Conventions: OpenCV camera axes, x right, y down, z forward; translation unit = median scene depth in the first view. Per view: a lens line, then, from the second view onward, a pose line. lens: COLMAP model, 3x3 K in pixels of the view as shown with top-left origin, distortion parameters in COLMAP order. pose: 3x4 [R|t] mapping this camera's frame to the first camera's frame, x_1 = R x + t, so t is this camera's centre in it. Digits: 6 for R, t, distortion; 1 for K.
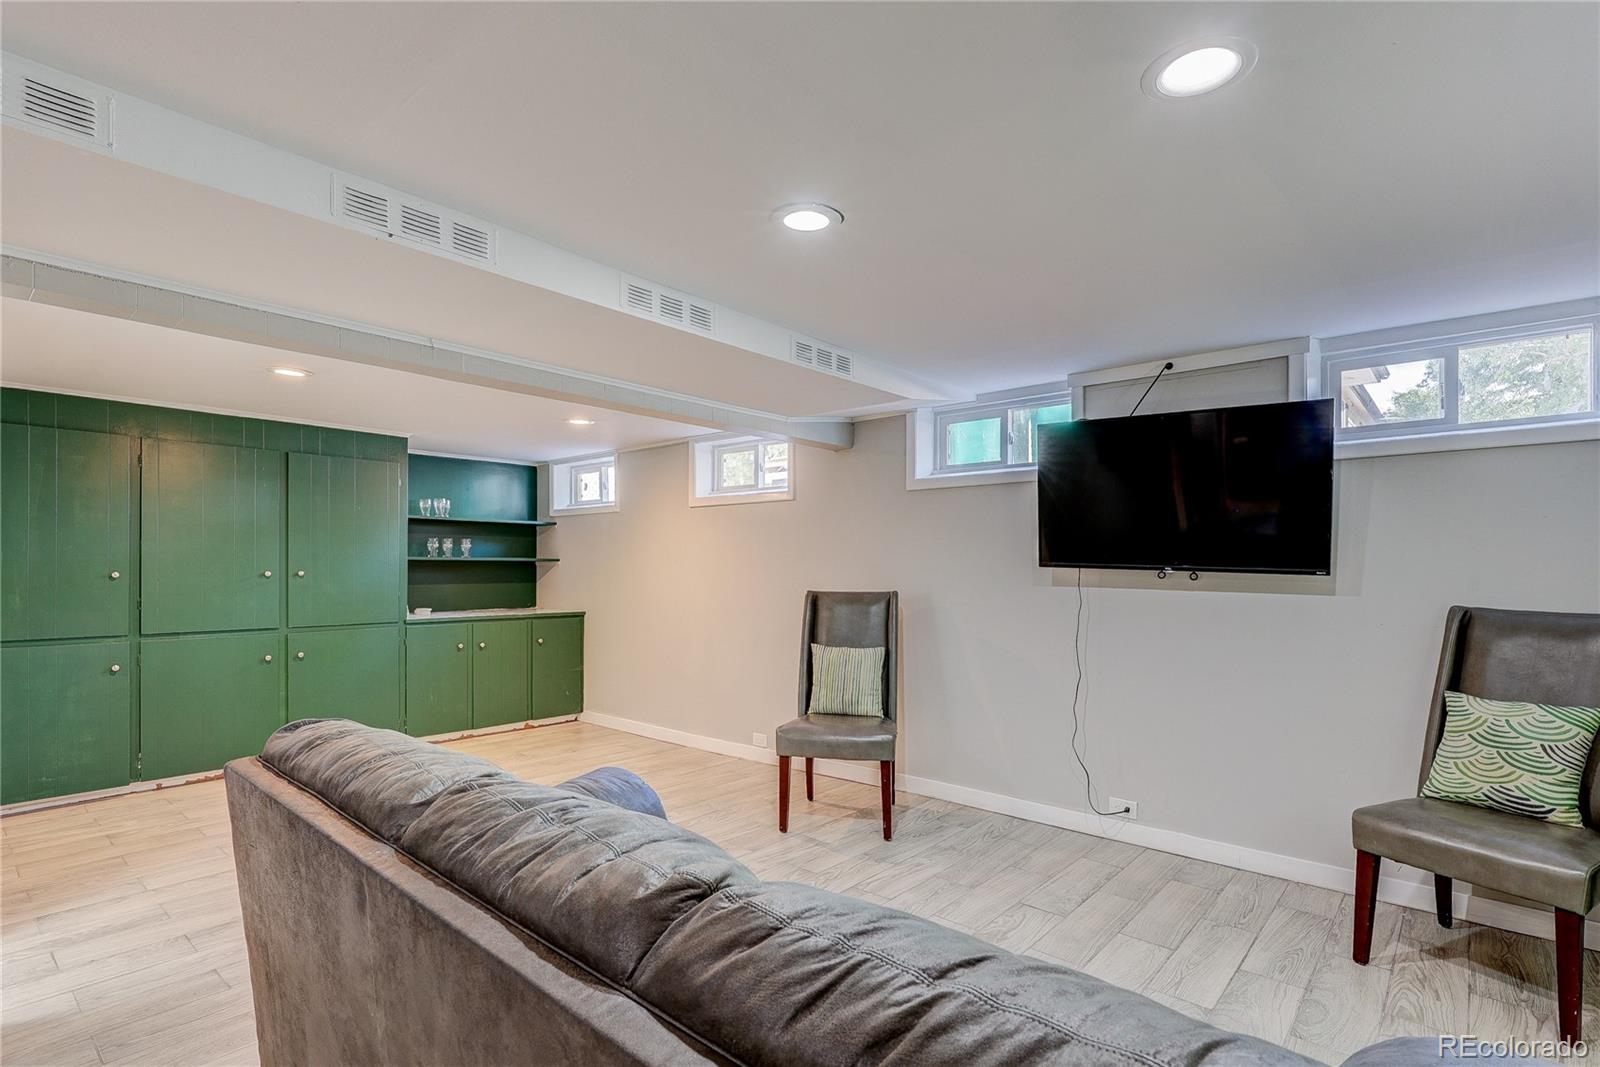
lens RADIAL K [[766.2, 0, 807.3], [0, 766.2, 587.3], [0, 0, 1]] dist [-0.003227, -0.000305]
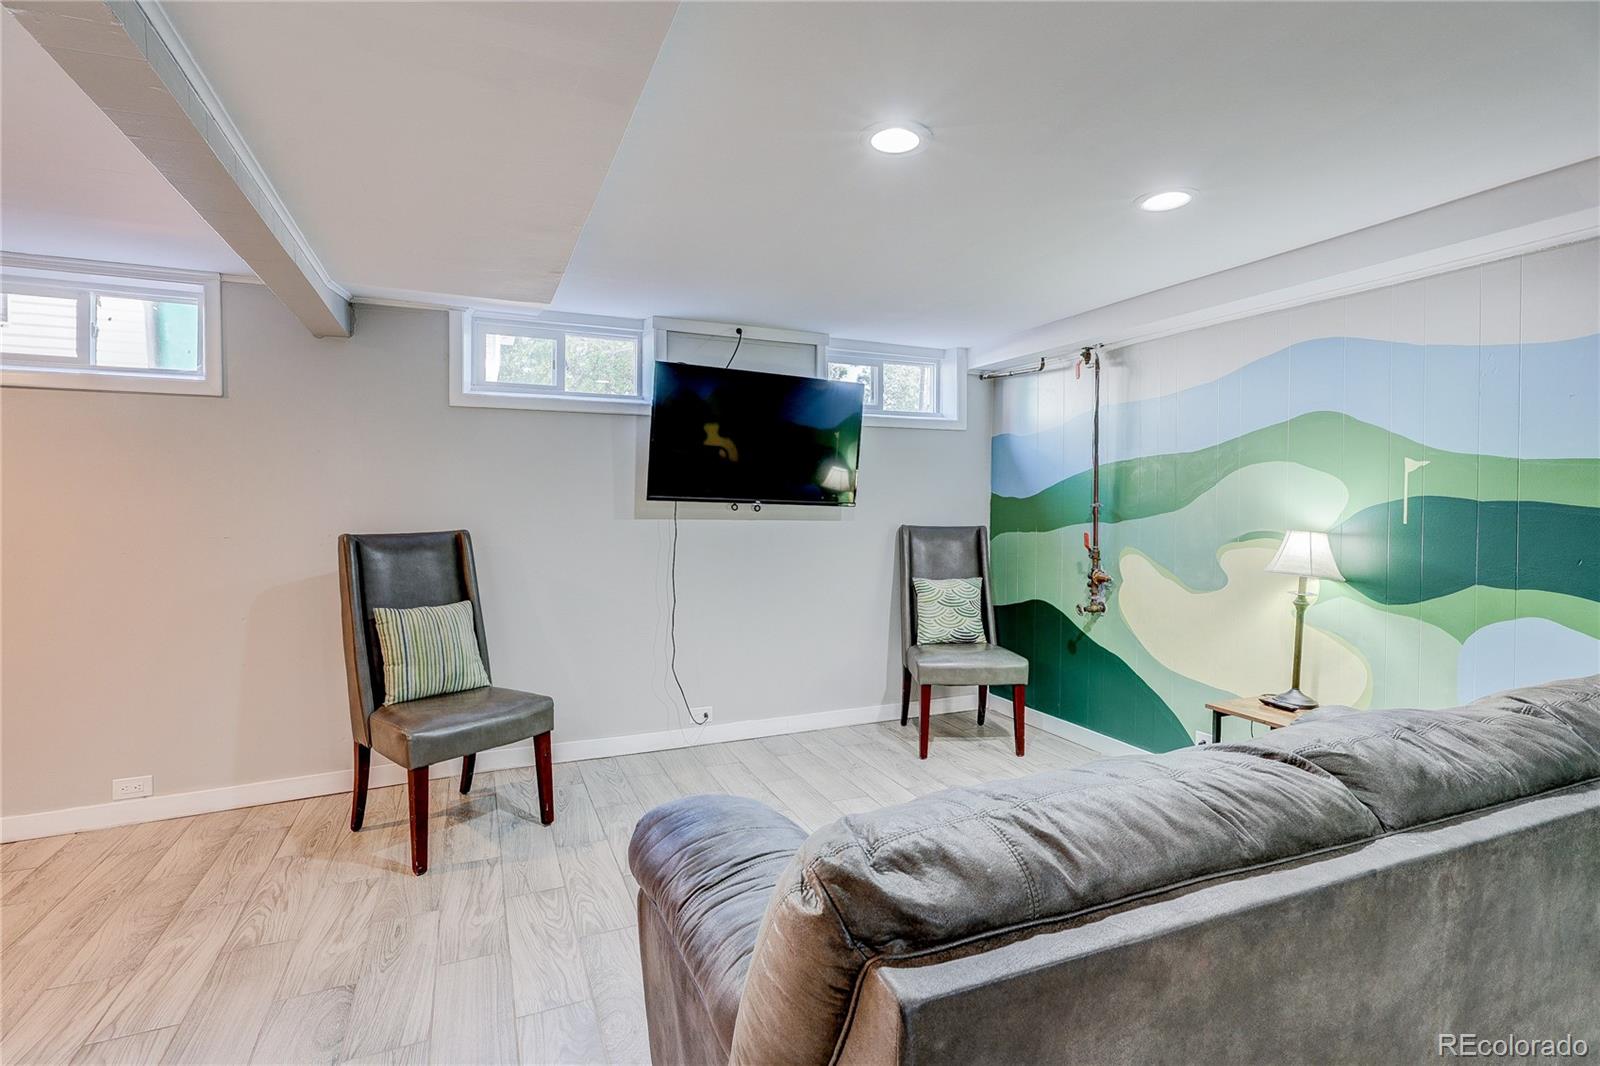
lens RADIAL K [[750.1, 0, 794.3], [0, 750.1, 520.0], [0, 0, 1]] dist [-0.006261, -0.000512]
pose [[0.427095, -0.021595, 0.903949, -0.515049], [0.020675, 0.999687, 0.014114, -0.010323], [-0.903970, 0.012661, 0.427408, 0.401300]]
